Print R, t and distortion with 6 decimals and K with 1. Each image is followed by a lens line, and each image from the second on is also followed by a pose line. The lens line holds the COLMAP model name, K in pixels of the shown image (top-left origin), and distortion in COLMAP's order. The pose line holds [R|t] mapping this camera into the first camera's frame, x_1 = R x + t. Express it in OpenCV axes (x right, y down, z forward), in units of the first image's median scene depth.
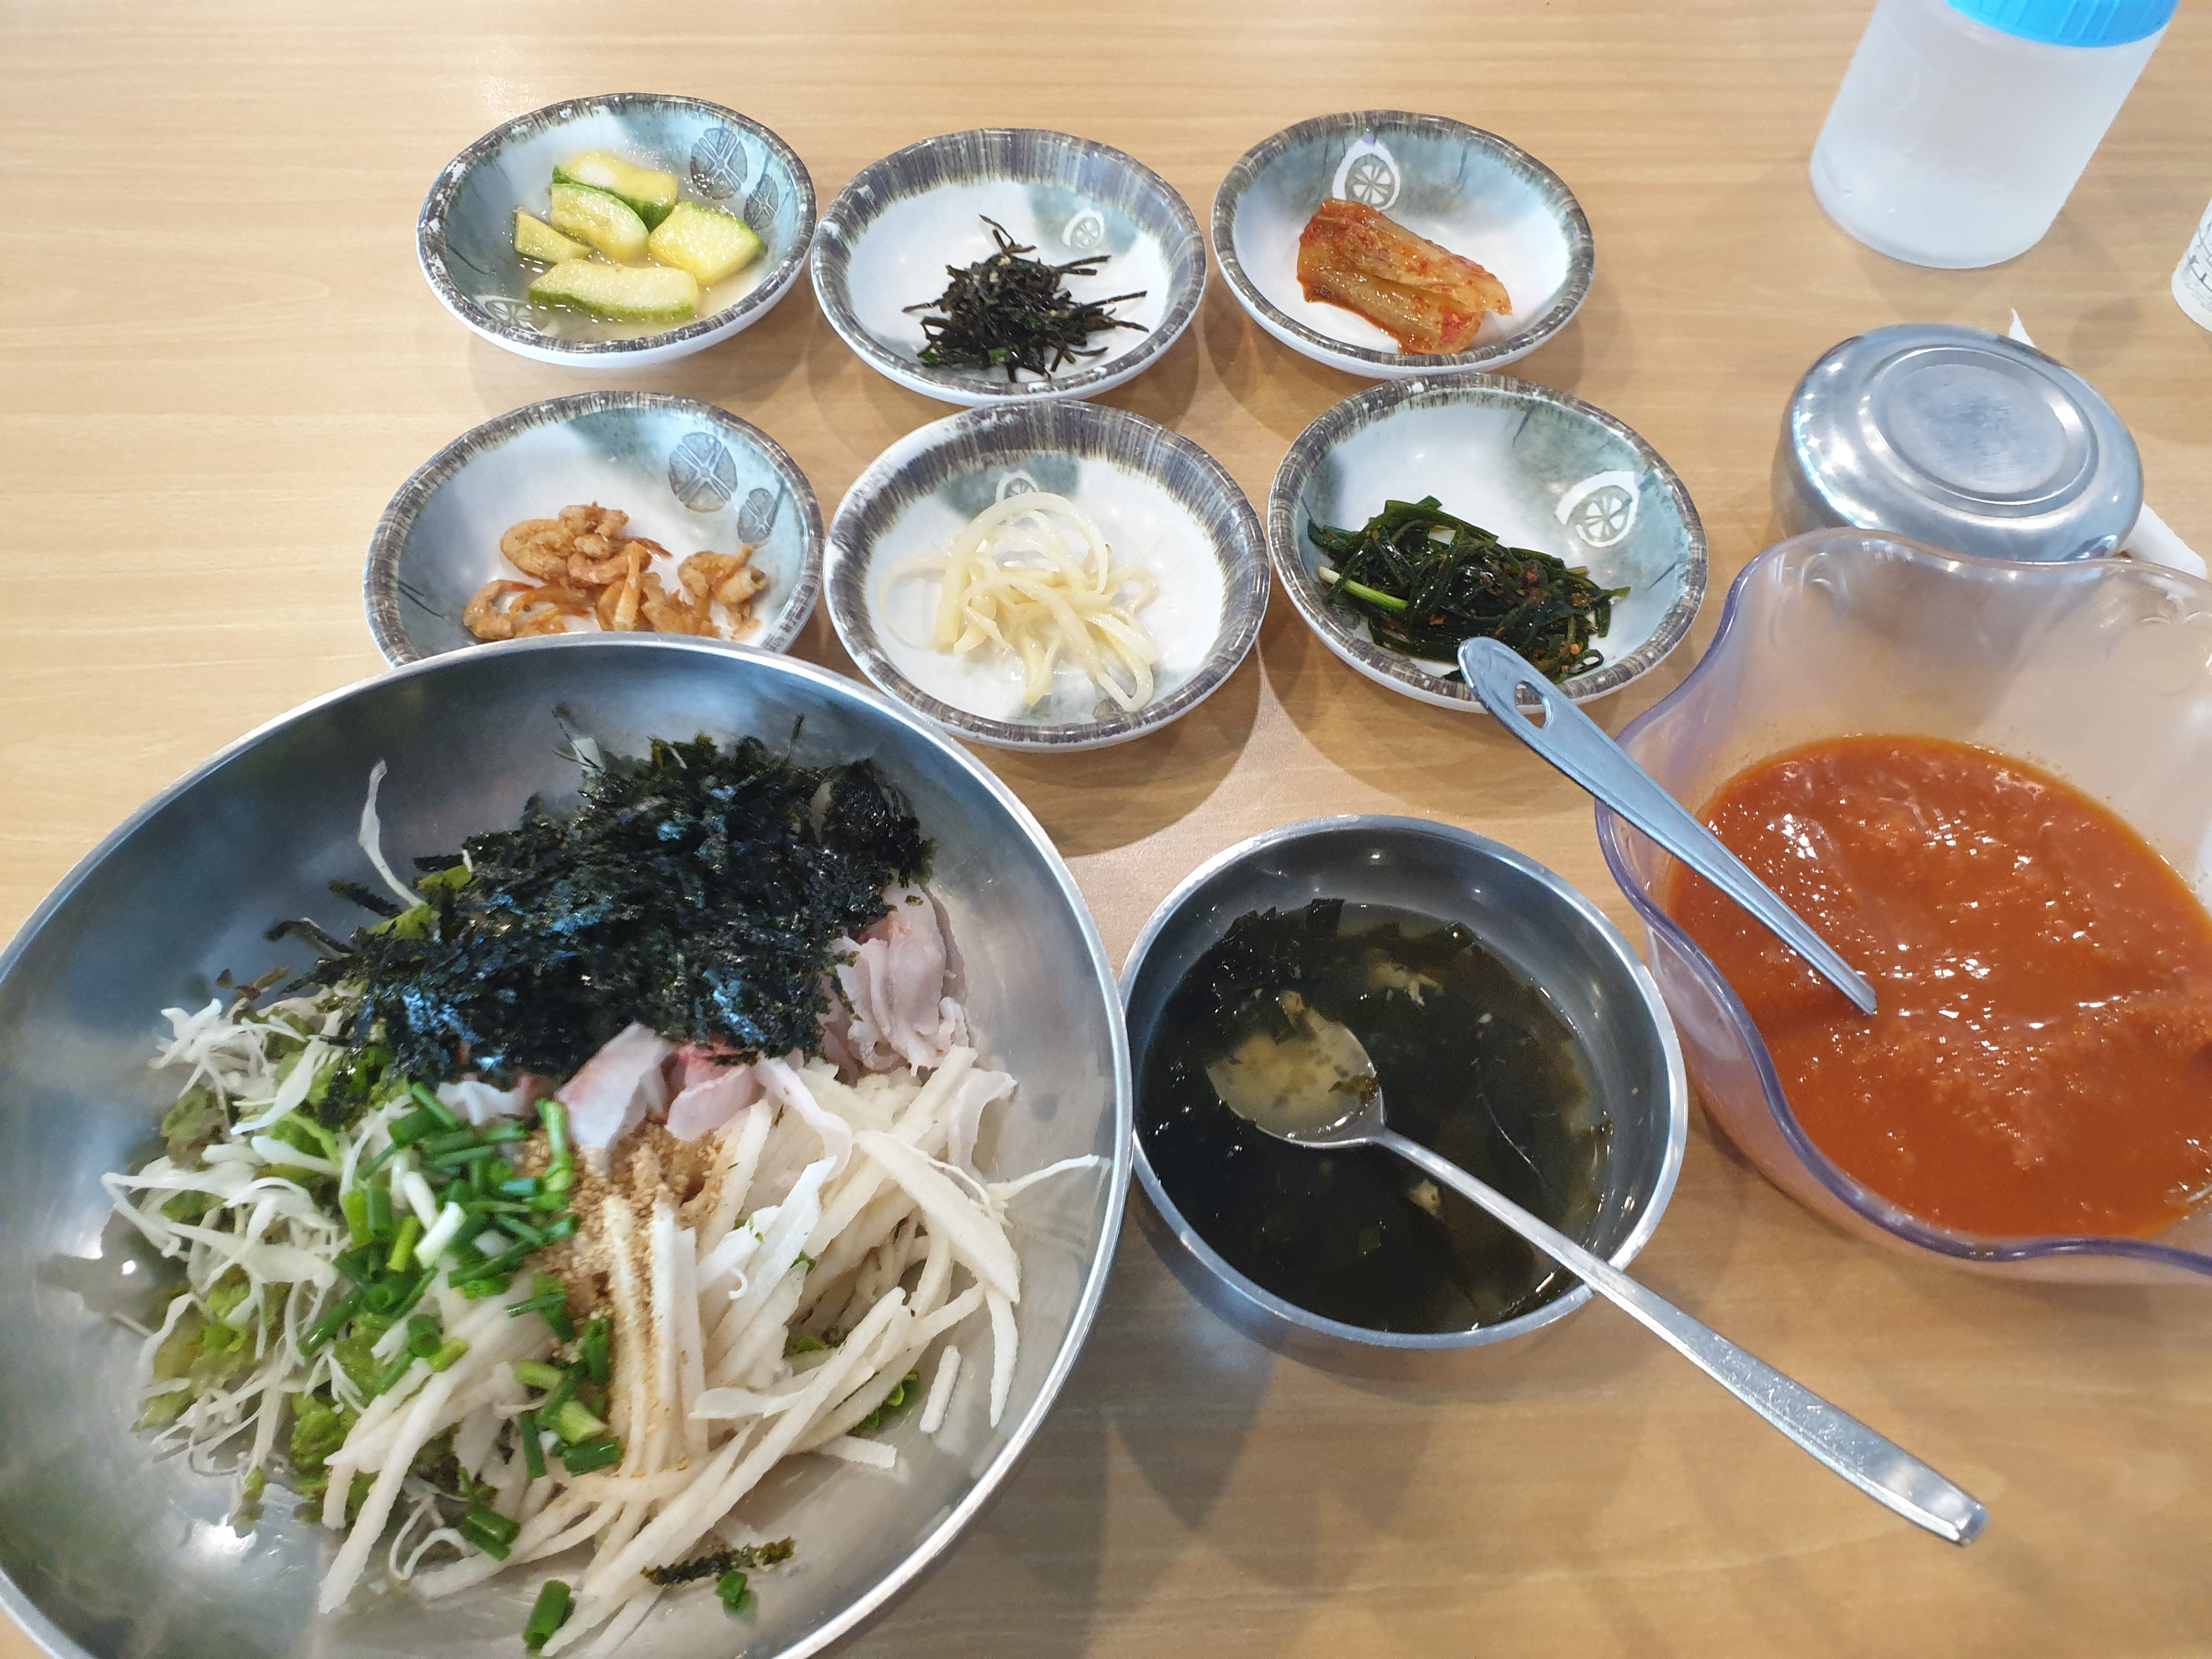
lens RADIAL K [[1794.3, 0, 1106.0], [0, 1794.3, 829.5], [0, 0, 1]] dist [0.006884, 0.009572]
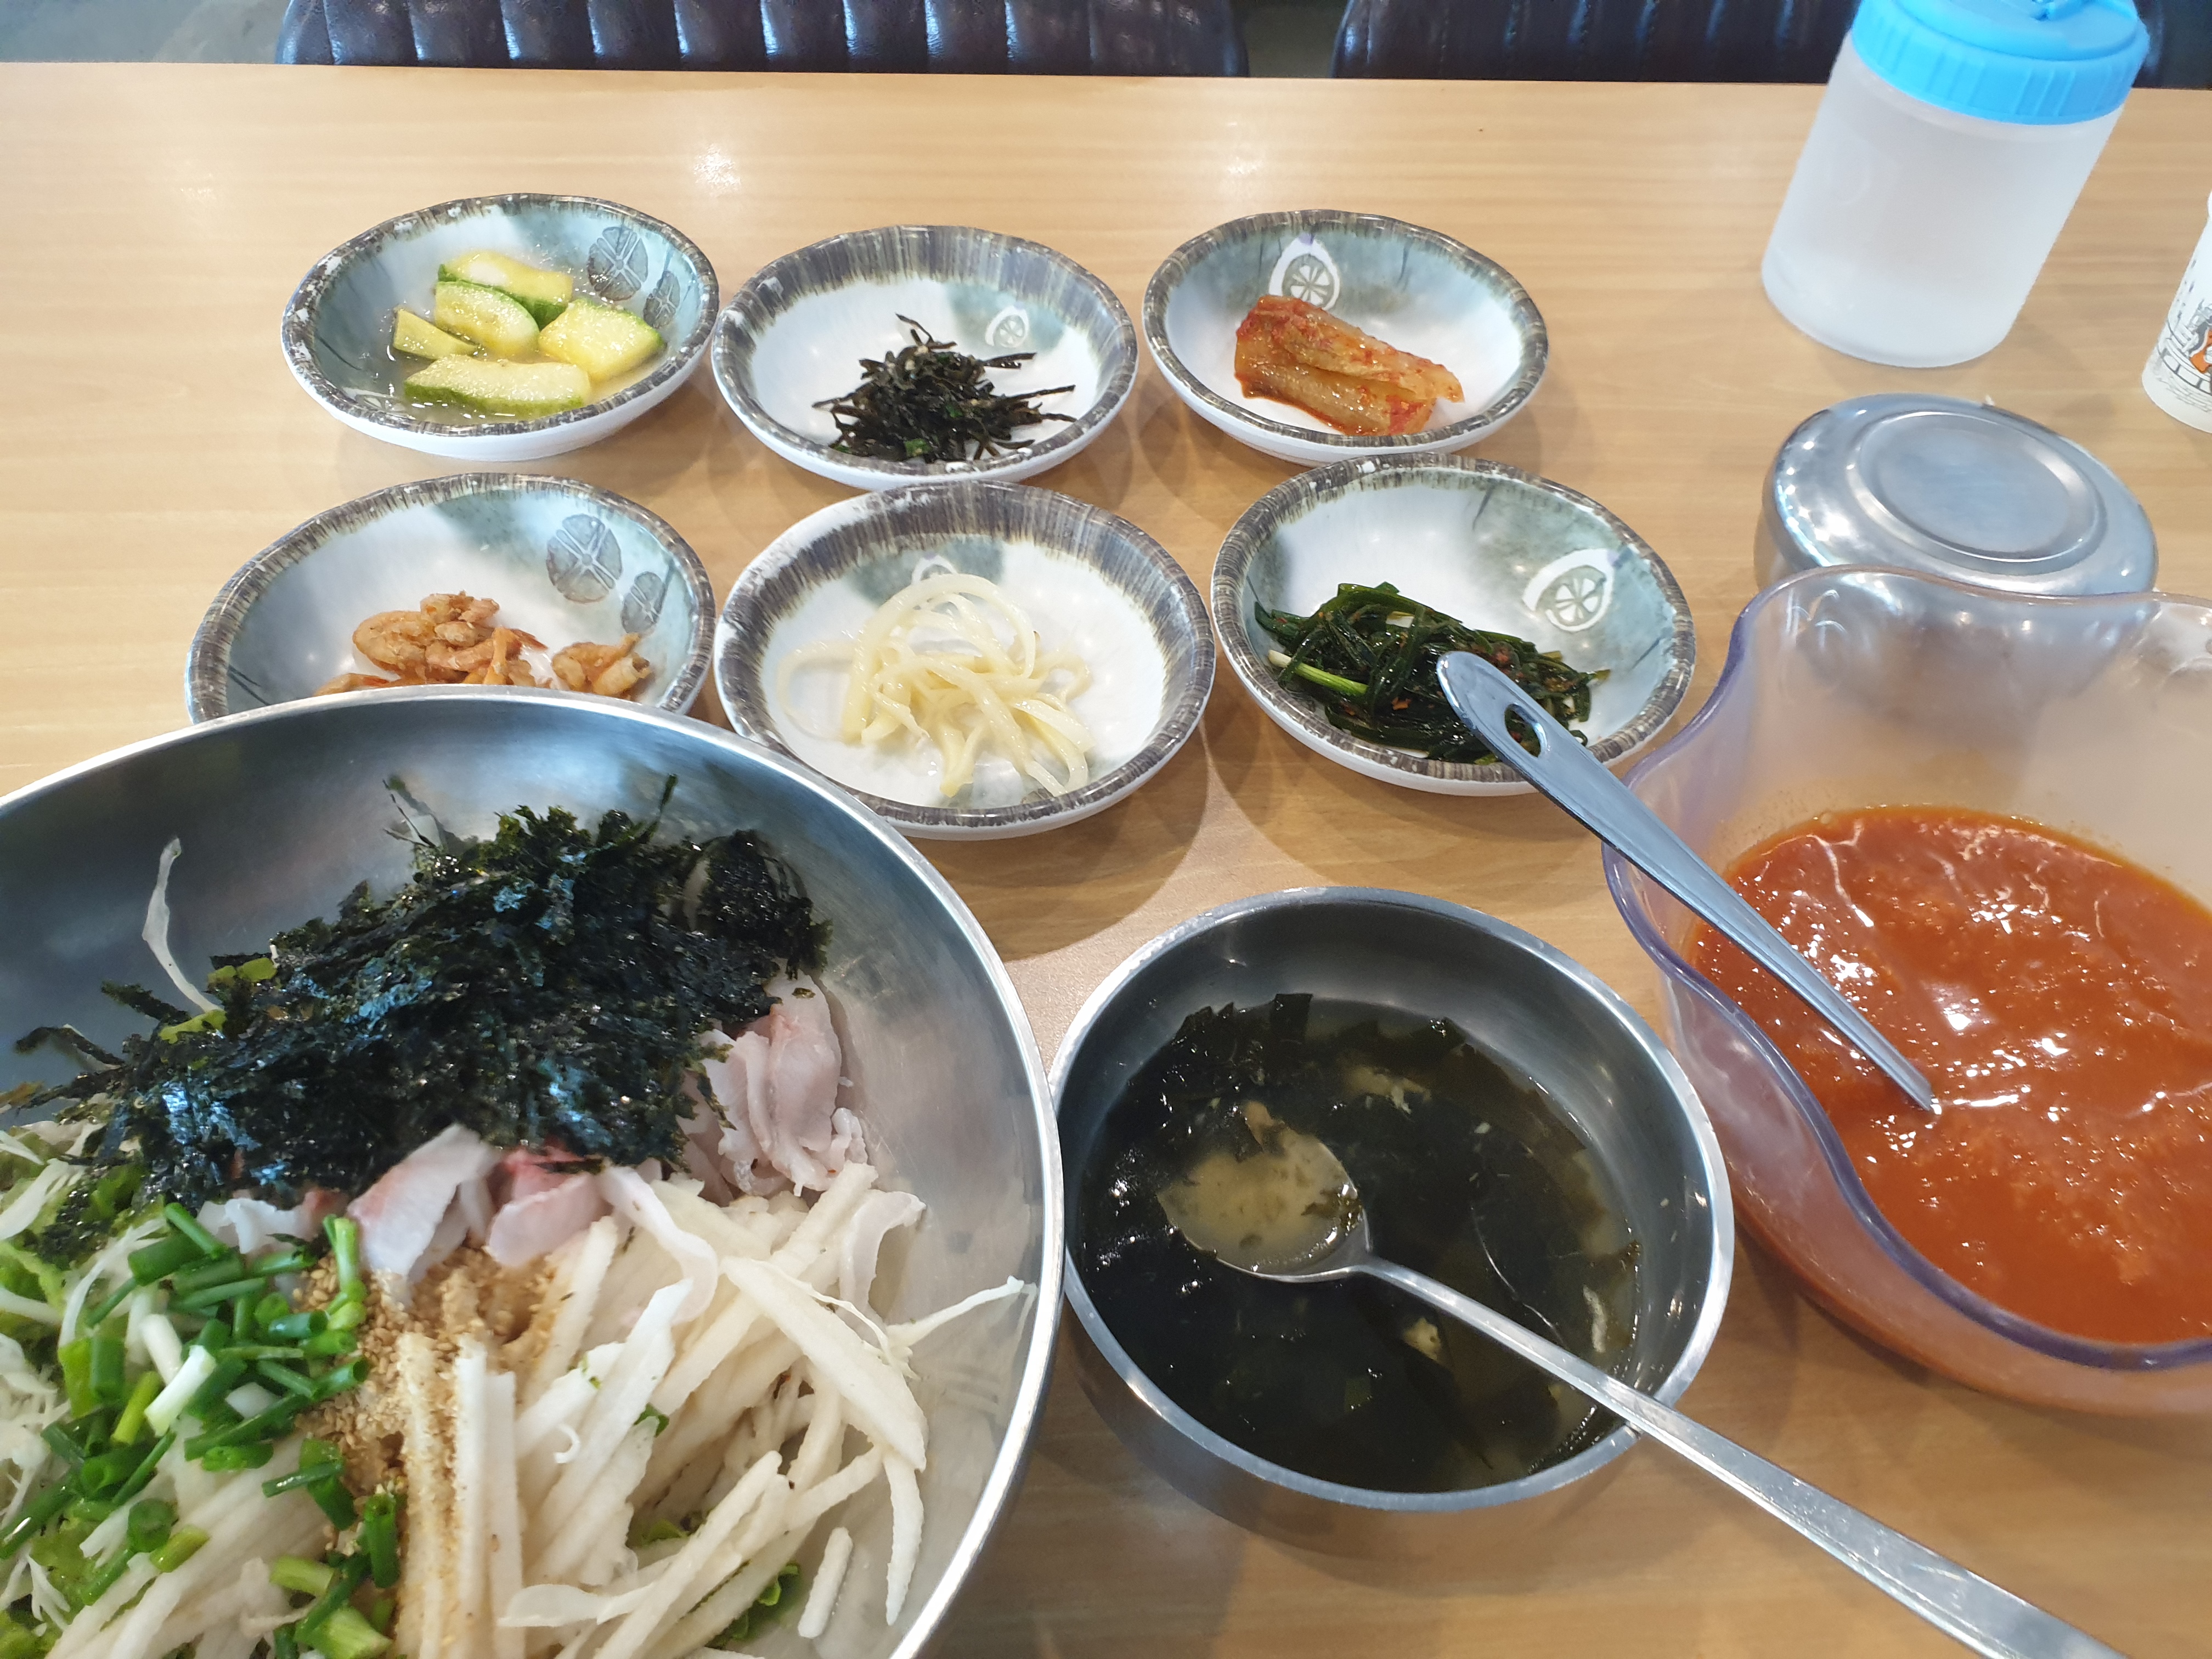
lens RADIAL K [[1794.3, 0, 1106.0], [0, 1794.3, 829.5], [0, 0, 1]] dist [0.006884, 0.009572]
pose [[0.999435, -0.015428, 0.029846, 0.008343], [0.019583, 0.989330, -0.144368, 0.072834], [-0.027300, 0.144871, 0.989074, 0.121350]]
